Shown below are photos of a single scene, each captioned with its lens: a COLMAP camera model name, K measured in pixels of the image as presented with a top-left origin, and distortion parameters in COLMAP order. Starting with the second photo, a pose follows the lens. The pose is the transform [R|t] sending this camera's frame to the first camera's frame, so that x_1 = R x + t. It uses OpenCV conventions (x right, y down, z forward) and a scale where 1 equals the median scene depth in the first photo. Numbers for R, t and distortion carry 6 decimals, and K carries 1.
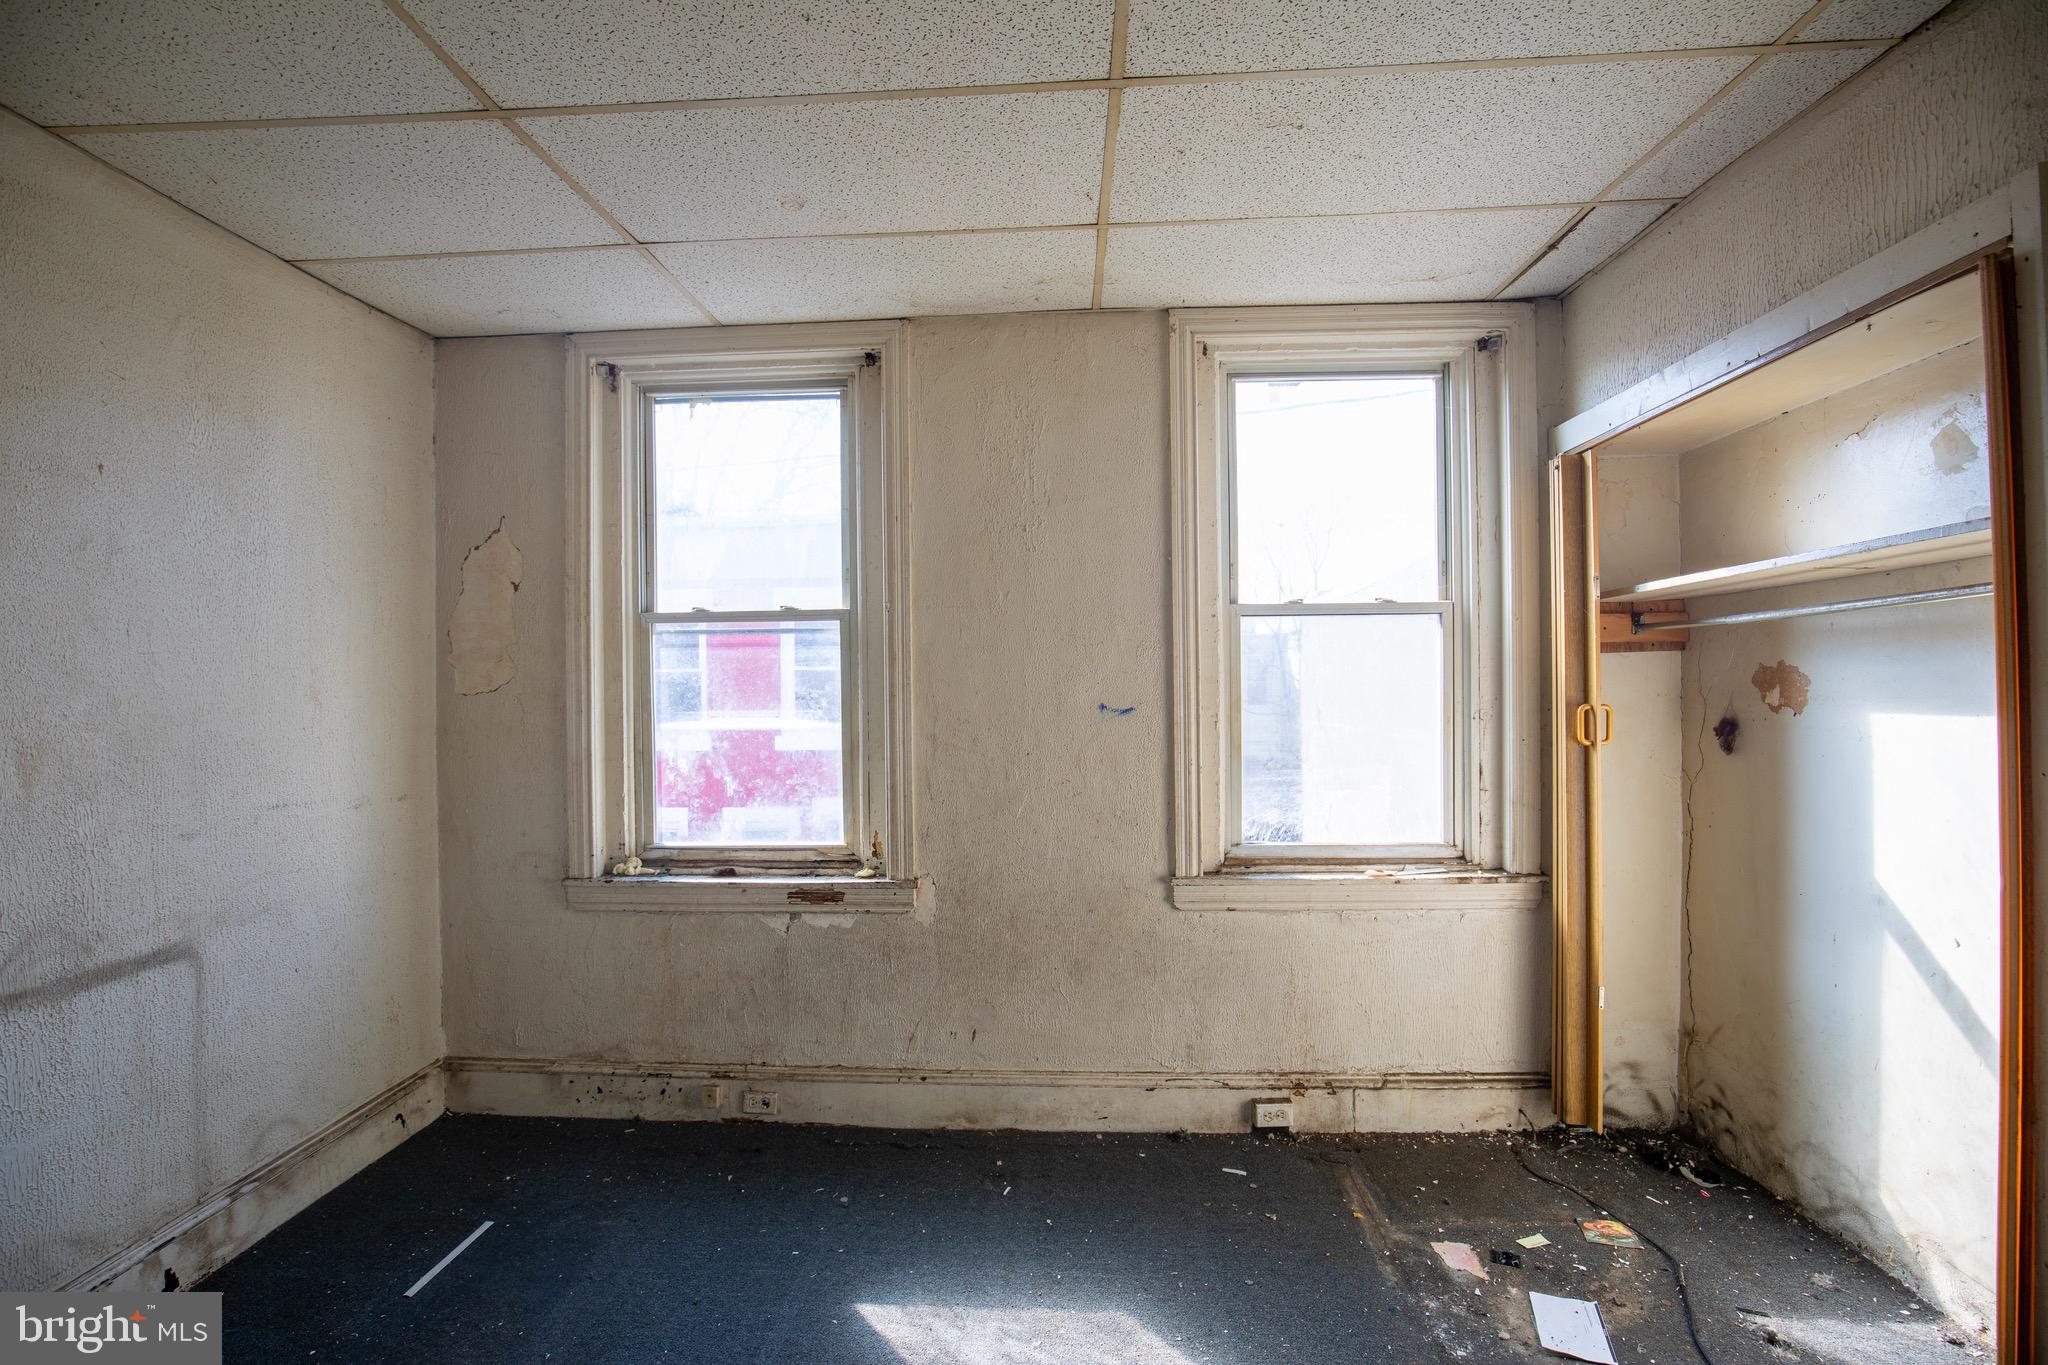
lens RADIAL K [[931.8, 0, 1012.4], [0, 931.8, 685.5], [0, 0, 1]] dist [-0.041081, 0.009033]
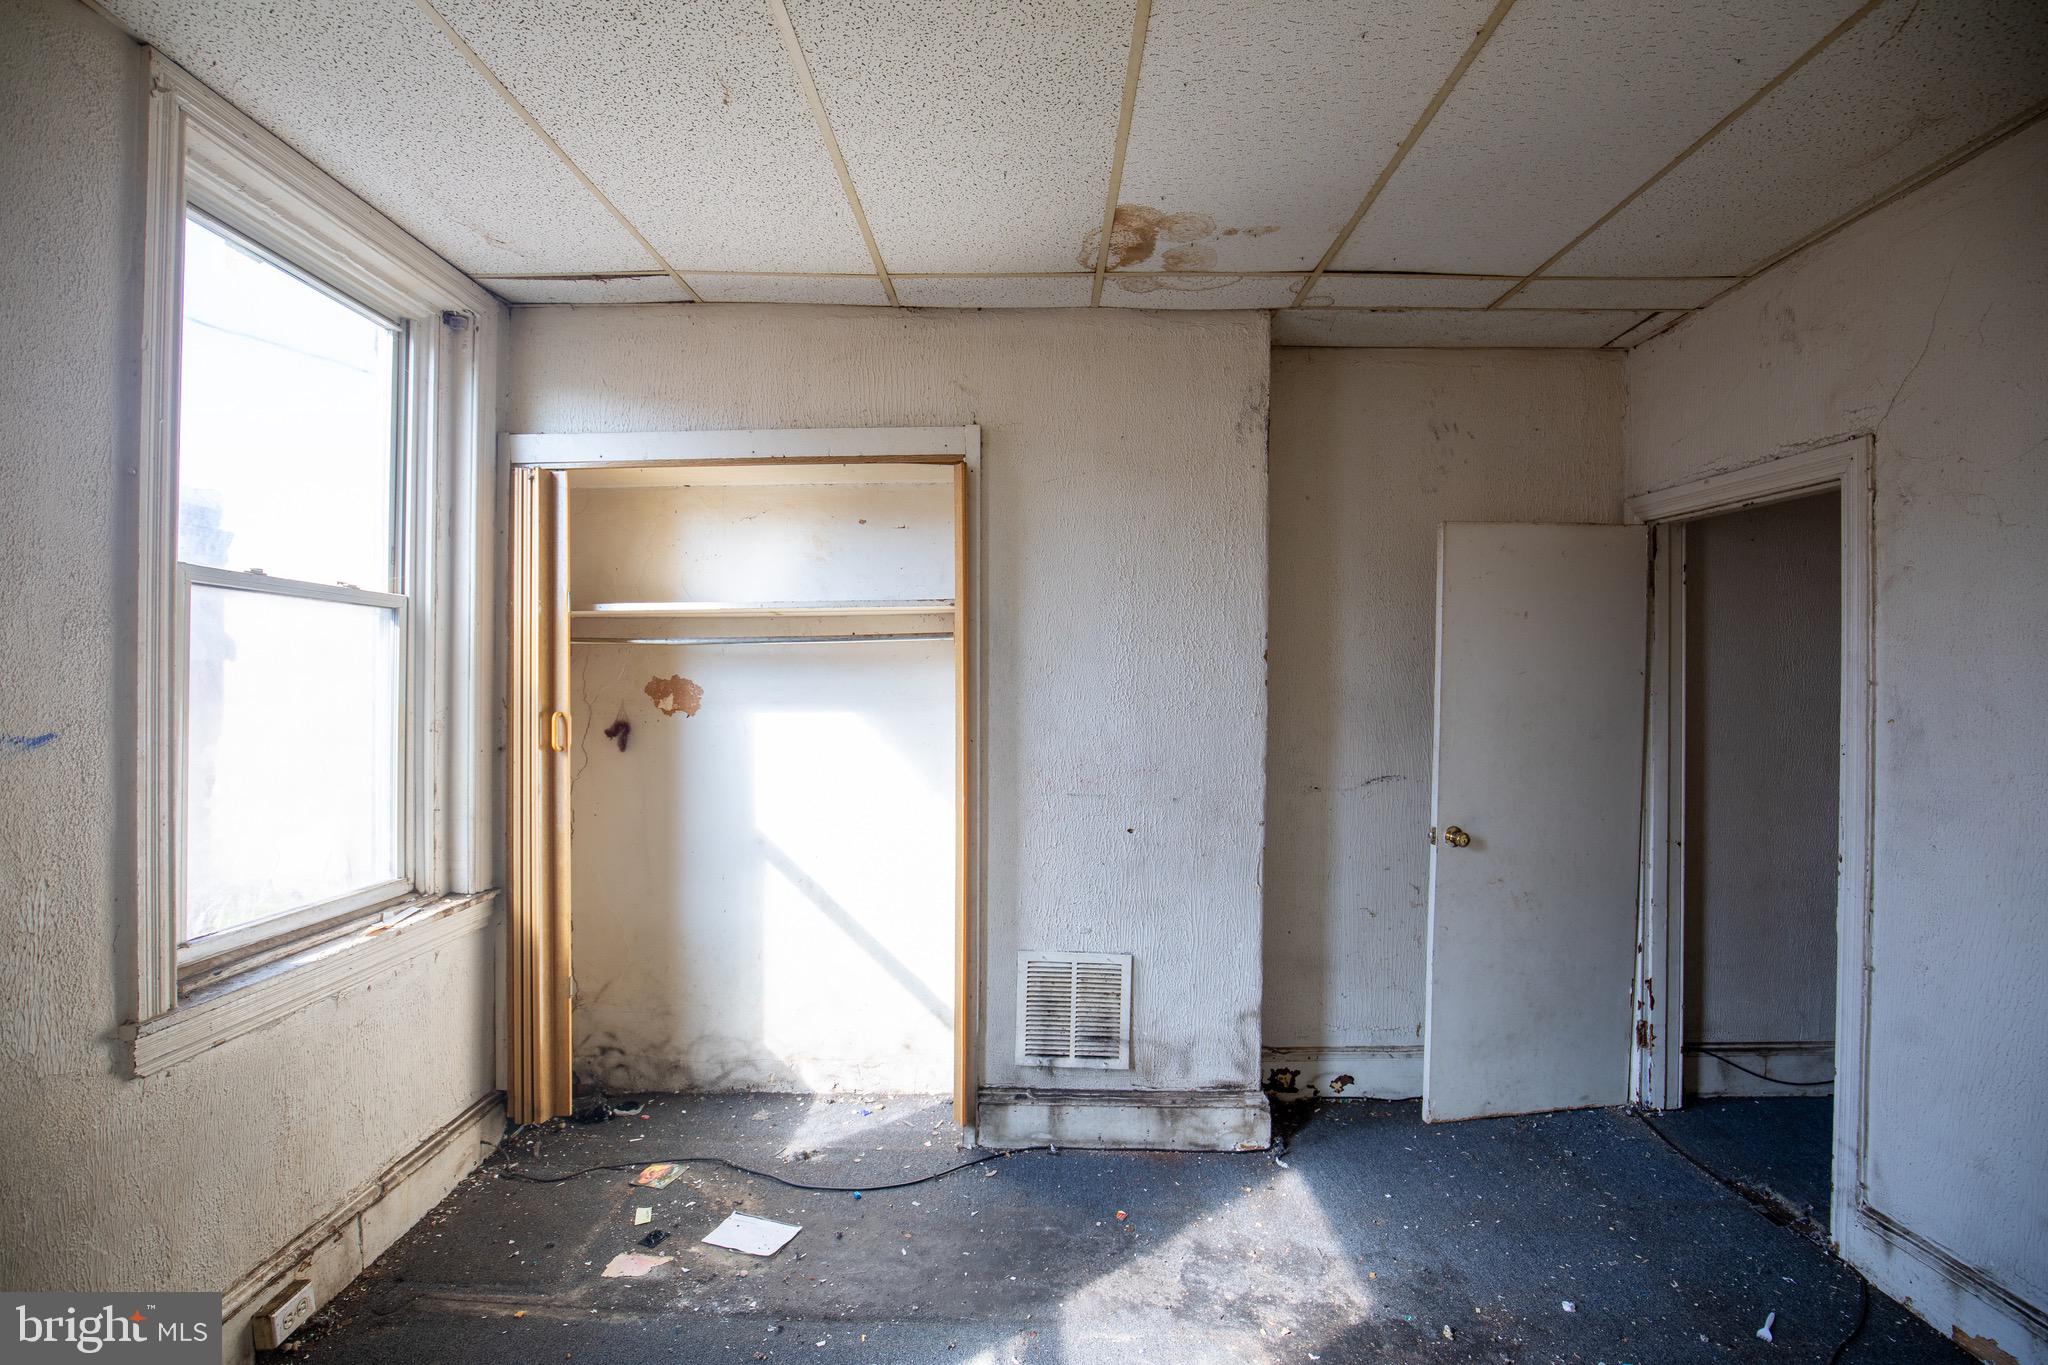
lens RADIAL K [[930.0, 0, 1013.1], [0, 930.0, 686.0], [0, 0, 1]] dist [-0.039229, 0.007225]
pose [[-0.038913, 0.011385, 0.999178, -0.409626], [-0.000780, 0.999934, -0.011424, 0.002366], [-0.999242, -0.001224, -0.038902, 0.479812]]
